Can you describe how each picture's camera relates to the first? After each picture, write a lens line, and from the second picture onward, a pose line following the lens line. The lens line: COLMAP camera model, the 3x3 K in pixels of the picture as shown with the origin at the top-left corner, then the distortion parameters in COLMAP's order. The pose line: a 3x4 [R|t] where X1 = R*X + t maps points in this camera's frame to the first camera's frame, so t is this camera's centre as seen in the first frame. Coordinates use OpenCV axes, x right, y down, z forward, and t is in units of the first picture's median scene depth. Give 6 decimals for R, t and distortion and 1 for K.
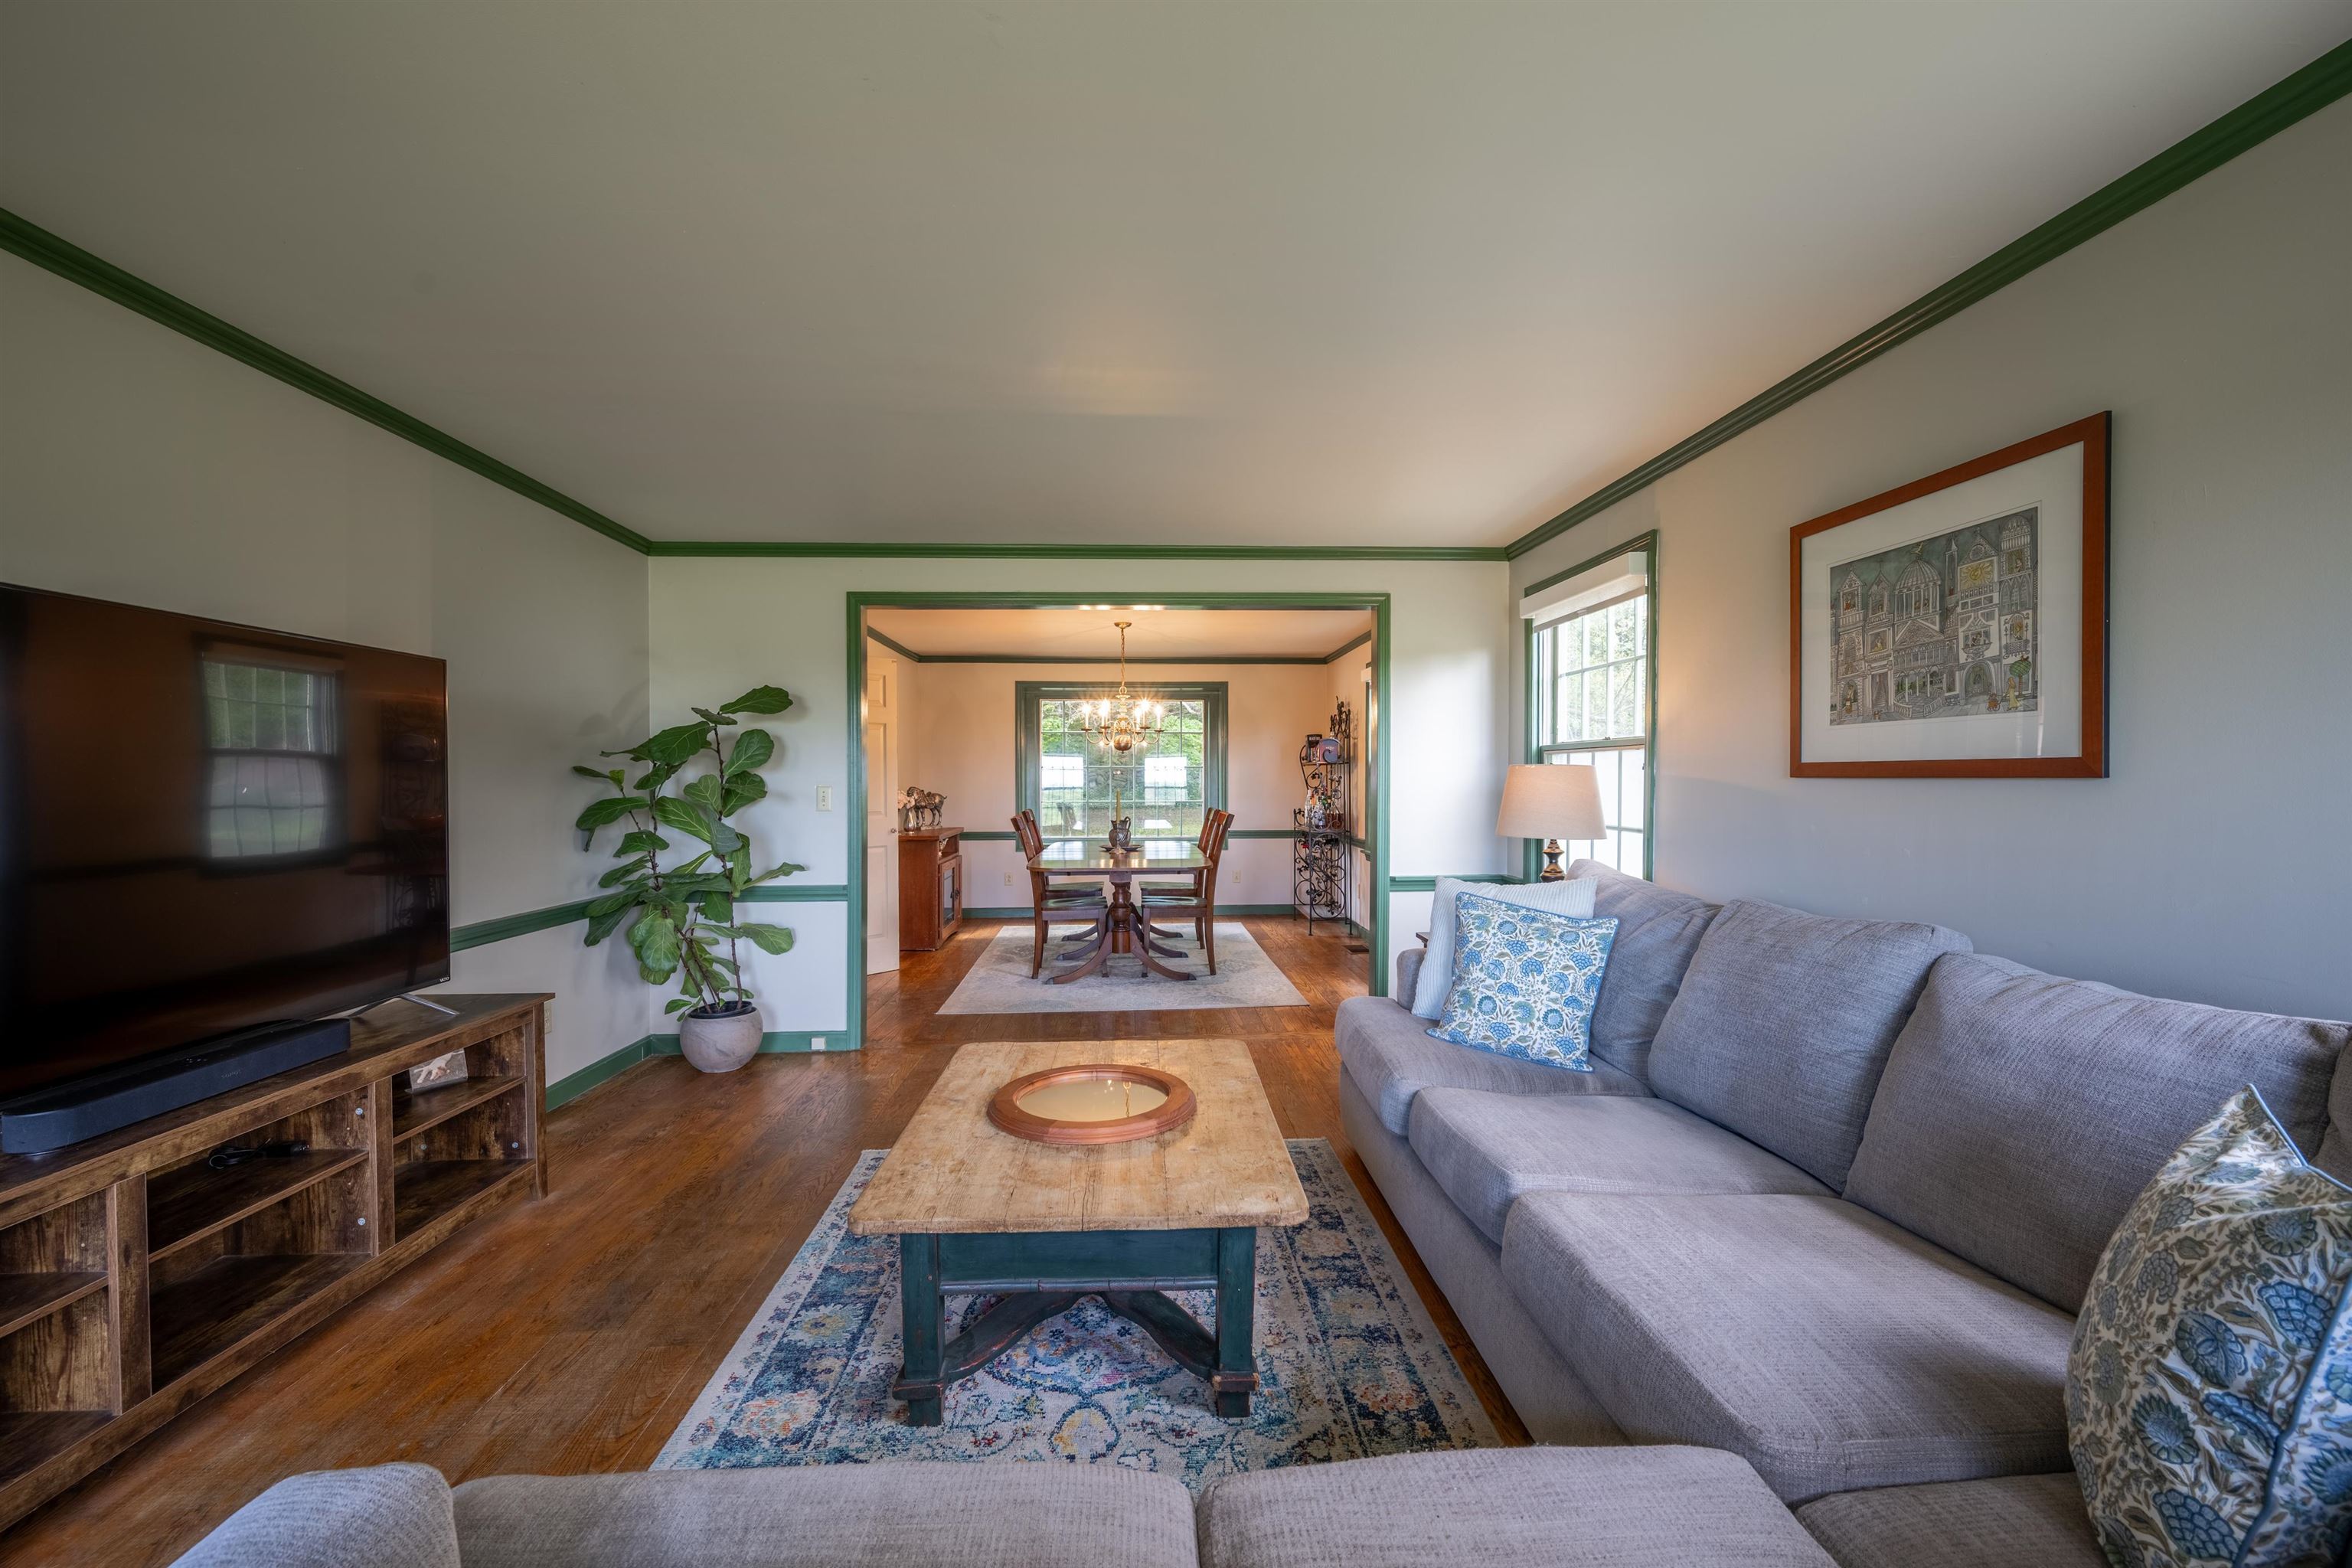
lens RADIAL K [[954.0, 0, 1176.0], [0, 954.0, 784.0], [0, 0, 1]] dist [-0.000191, 0.000004]
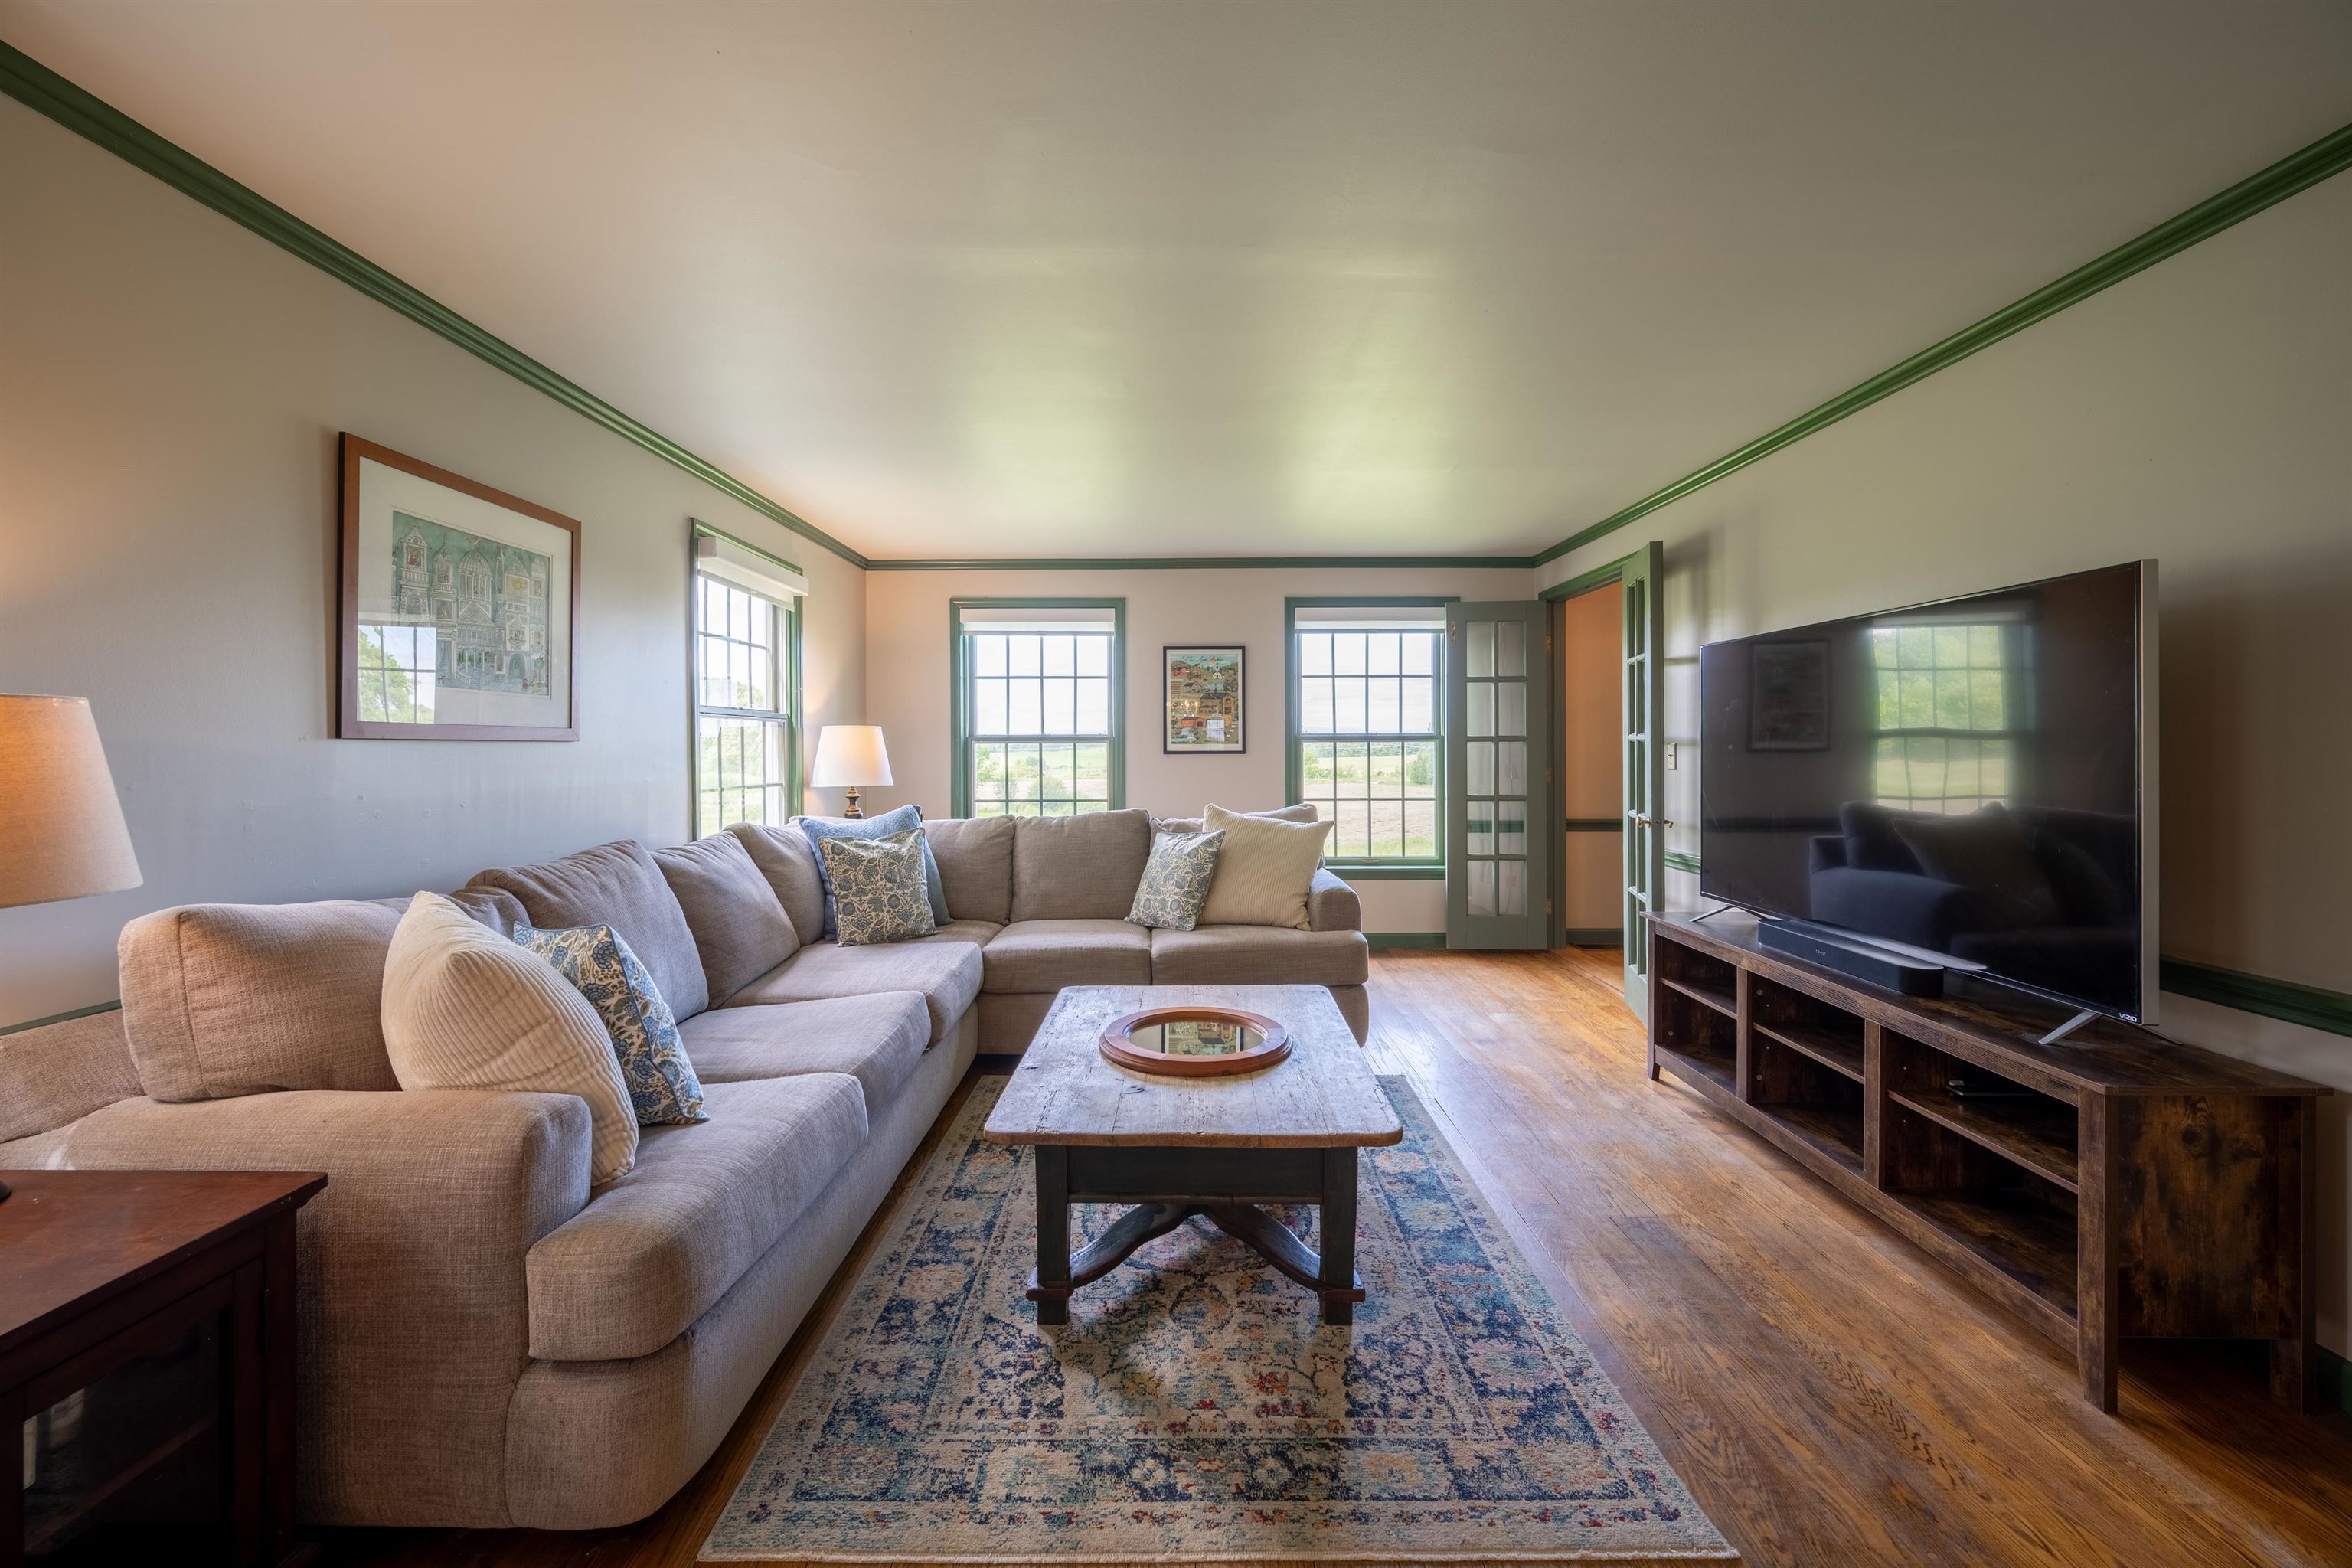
lens RADIAL K [[950.9, 0, 1175.8], [0, 950.9, 746.2], [0, 0, 1]] dist [-0.000049, -0.000001]
pose [[-0.998338, 0.004777, 0.057437, -0.131499], [0.005272, 0.999950, 0.008466, -0.005042], [-0.057393, 0.008755, -0.998313, 2.123327]]
